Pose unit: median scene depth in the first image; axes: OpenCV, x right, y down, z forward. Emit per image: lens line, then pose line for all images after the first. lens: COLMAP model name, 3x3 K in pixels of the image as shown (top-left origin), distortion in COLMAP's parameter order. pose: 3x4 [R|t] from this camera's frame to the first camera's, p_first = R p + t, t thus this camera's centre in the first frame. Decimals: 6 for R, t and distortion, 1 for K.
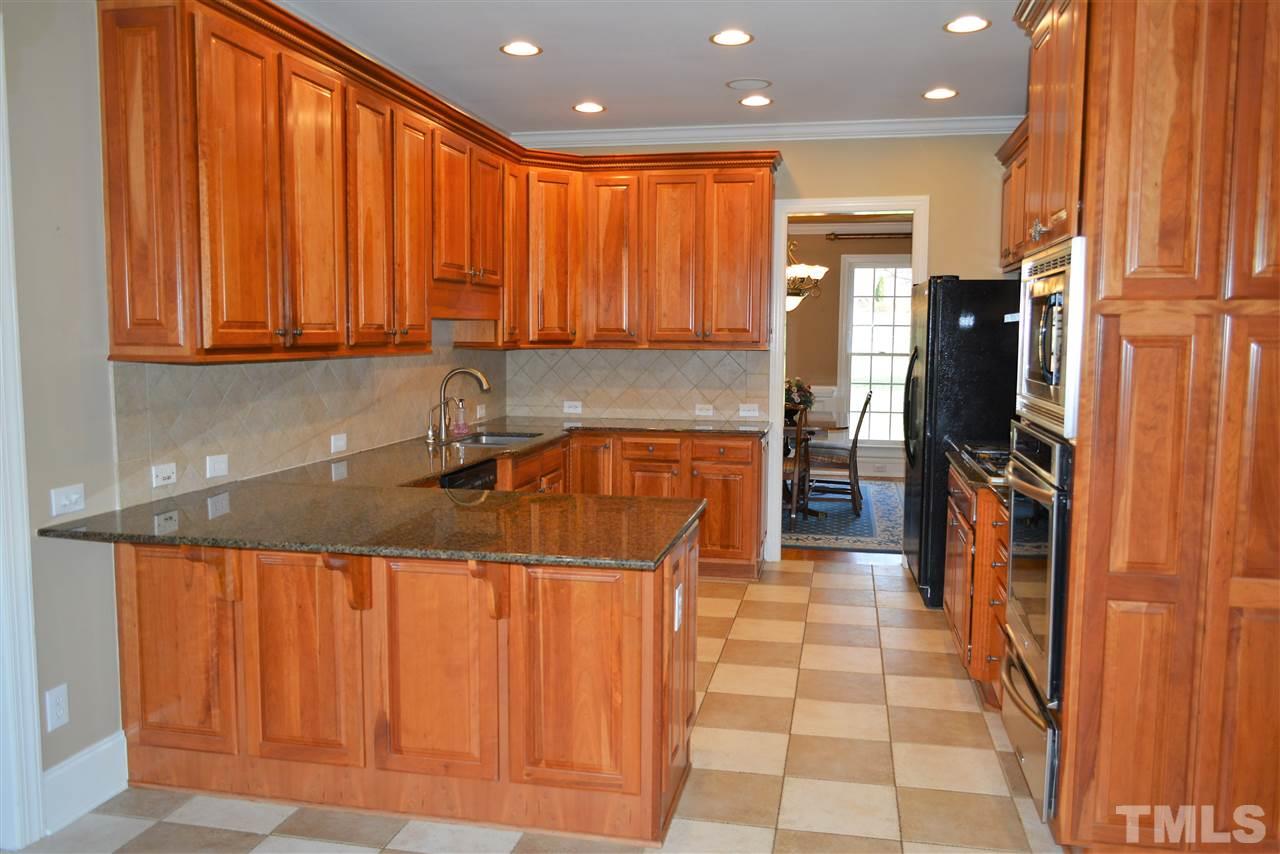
lens RADIAL K [[1003.8, 0, 643.0], [0, 1003.8, 431.5], [0, 0, 1]] dist [-0.007429, 0.001177]
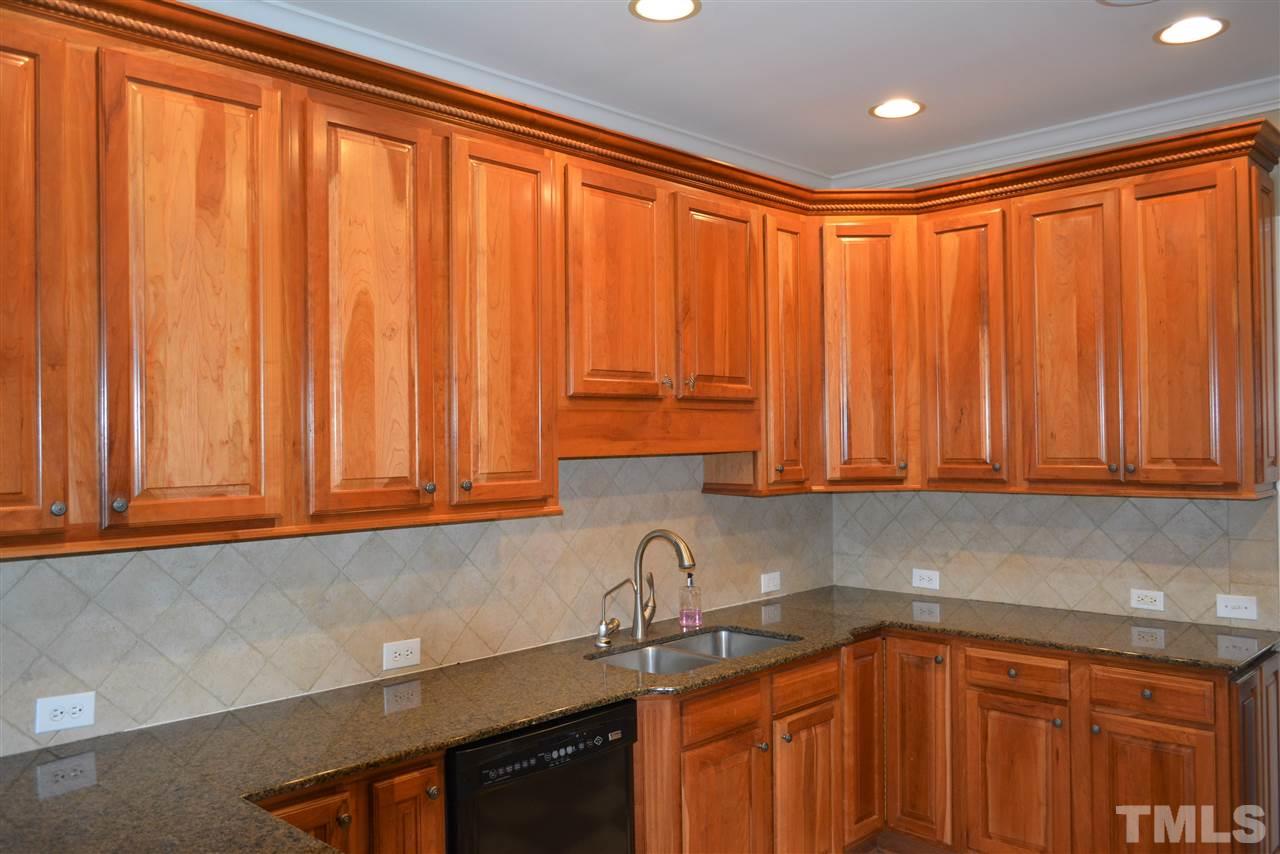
lens RADIAL K [[1003.8, 0, 643.0], [0, 1003.8, 431.5], [0, 0, 1]] dist [-0.007429, 0.001177]
pose [[0.843499, -0.021062, -0.536718, 0.169521], [-0.033989, 0.995136, -0.092467, -0.072518], [0.536055, 0.096238, 0.838680, 0.493514]]
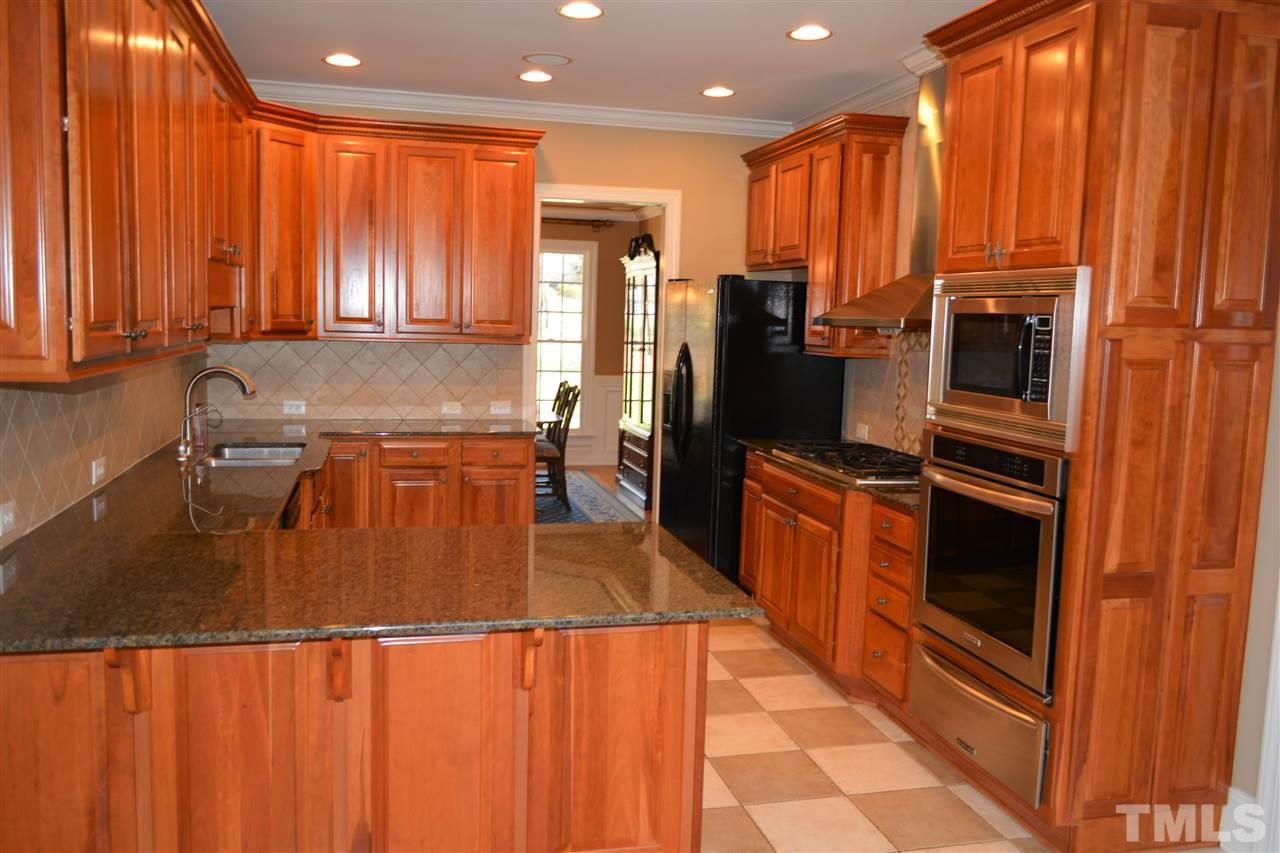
lens RADIAL K [[1027.8, 0, 639.1], [0, 1027.8, 432.7], [0, 0, 1]] dist [-0.007709, -0.003661]
pose [[0.901137, -0.028873, 0.432572, -0.254578], [0.018617, 0.999437, 0.027925, -0.029521], [-0.433135, -0.017111, 0.901167, 0.114360]]
